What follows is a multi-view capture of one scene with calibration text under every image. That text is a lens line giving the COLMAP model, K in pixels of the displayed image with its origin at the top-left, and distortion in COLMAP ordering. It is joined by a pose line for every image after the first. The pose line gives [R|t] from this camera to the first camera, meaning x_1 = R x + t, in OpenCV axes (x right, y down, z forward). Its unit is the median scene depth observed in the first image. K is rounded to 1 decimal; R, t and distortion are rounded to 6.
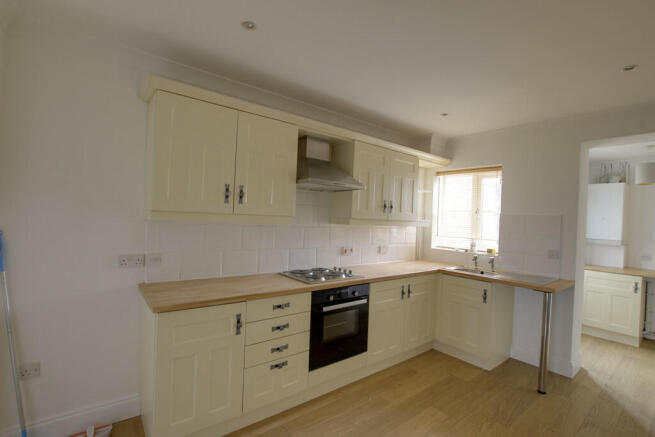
lens RADIAL K [[316.2, 0, 325.4], [0, 316.2, 218.2], [0, 0, 1]] dist [-0.007204, 0.003466]
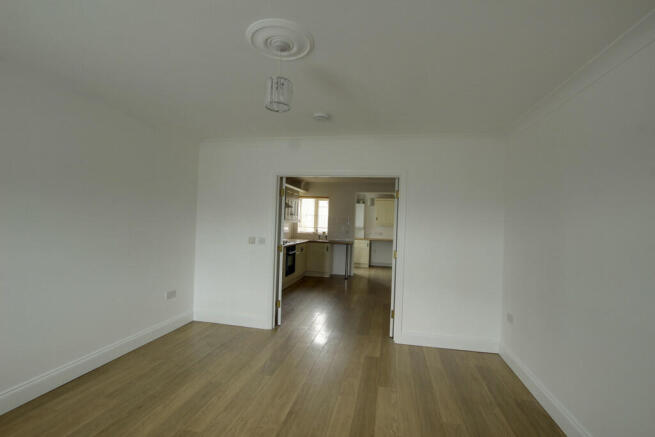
lens RADIAL K [[316.2, 0, 327.1], [0, 316.2, 215.0], [0, 0, 1]] dist [-0.007204, 0.003466]
pose [[0.782020, 0.000280, 0.623253, -0.871134], [-0.003853, 0.999983, 0.004384, -0.034601], [-0.623241, -0.005830, 0.782008, -0.802735]]
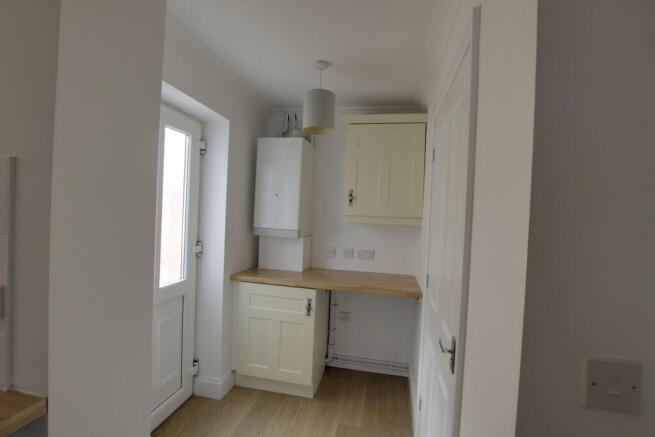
lens RADIAL K [[316.2, 0, 326.8], [0, 316.2, 217.7], [0, 0, 1]] dist [-0.007204, 0.003466]
pose [[0.785156, -0.013900, 0.619142, 0.606892], [-0.009335, 0.999369, 0.034275, 0.025247], [-0.619227, -0.032691, 0.784531, 0.480934]]
